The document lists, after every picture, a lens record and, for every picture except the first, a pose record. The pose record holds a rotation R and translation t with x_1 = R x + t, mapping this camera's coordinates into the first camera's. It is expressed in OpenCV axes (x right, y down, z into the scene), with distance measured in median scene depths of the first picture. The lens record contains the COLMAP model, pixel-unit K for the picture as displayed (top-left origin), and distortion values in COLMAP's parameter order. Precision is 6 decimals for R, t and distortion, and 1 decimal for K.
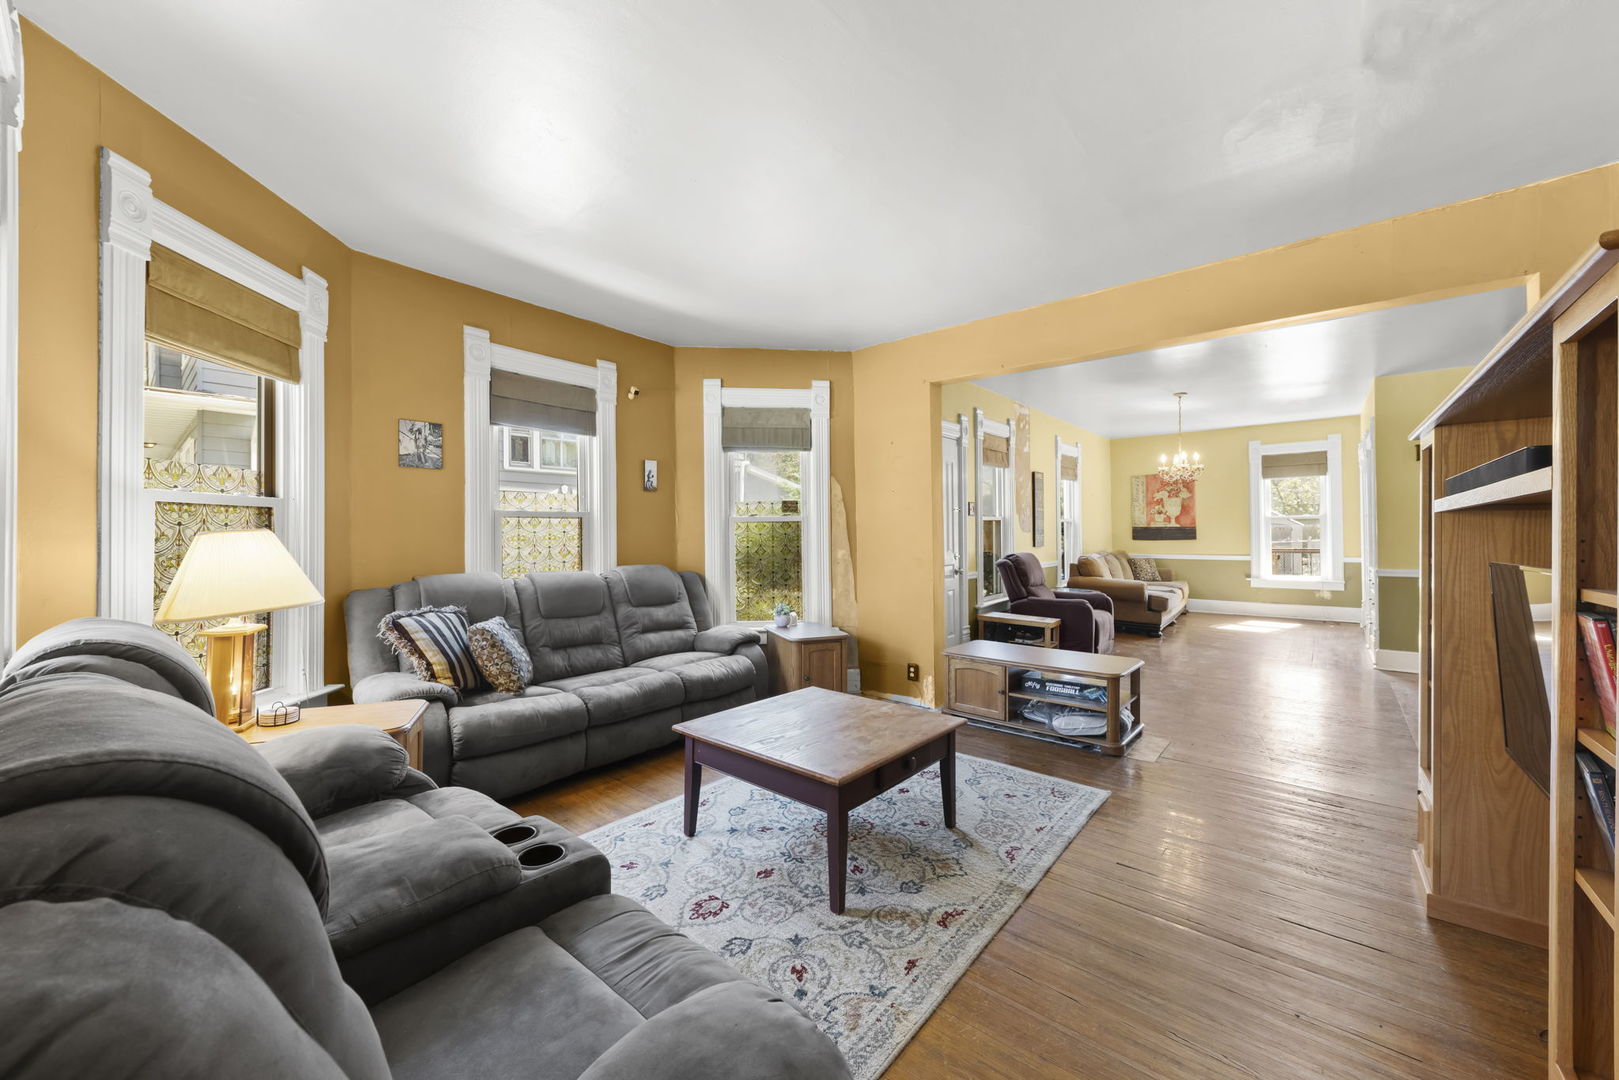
lens RADIAL K [[607.5, 0, 813.8], [0, 607.5, 535.4], [0, 0, 1]] dist [0.013922, -0.007763]
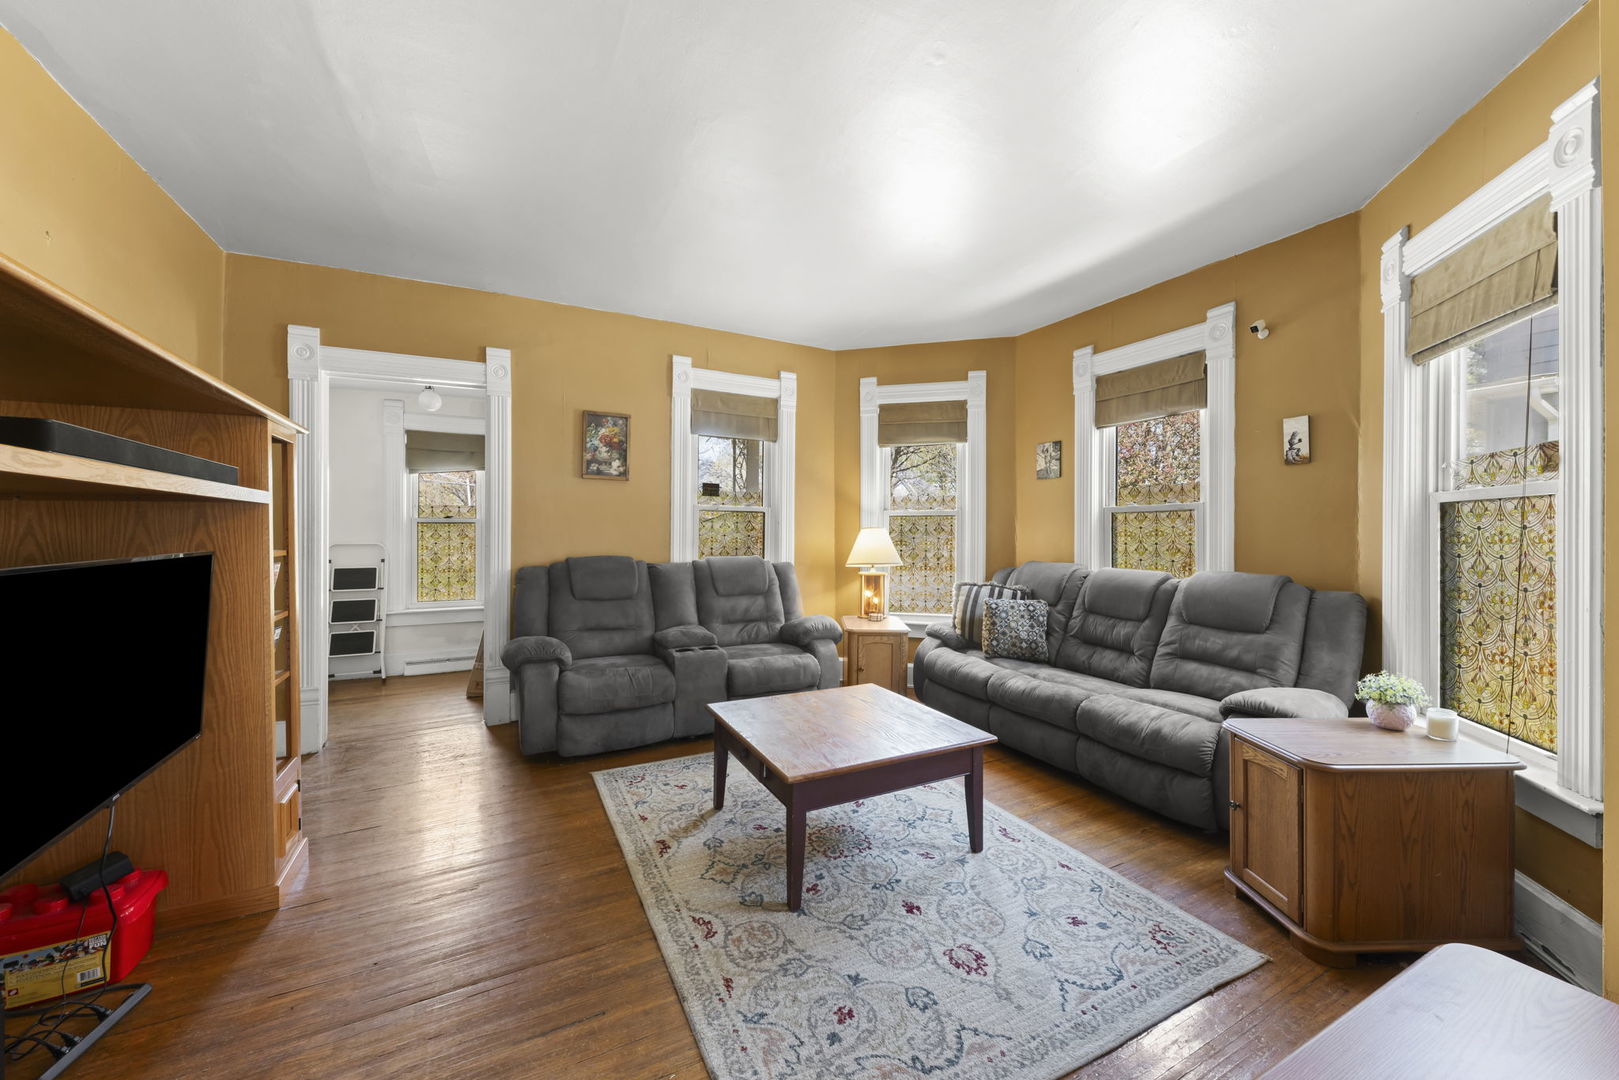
lens RADIAL K [[636.7, 0, 836.7], [0, 636.7, 533.7], [0, 0, 1]] dist [0.016936, -0.006007]
pose [[-0.382285, 0.002511, -0.924041, 0.919540], [-0.001992, 0.999992, 0.003541, 0.002200], [0.924042, 0.003194, -0.382277, 1.315580]]
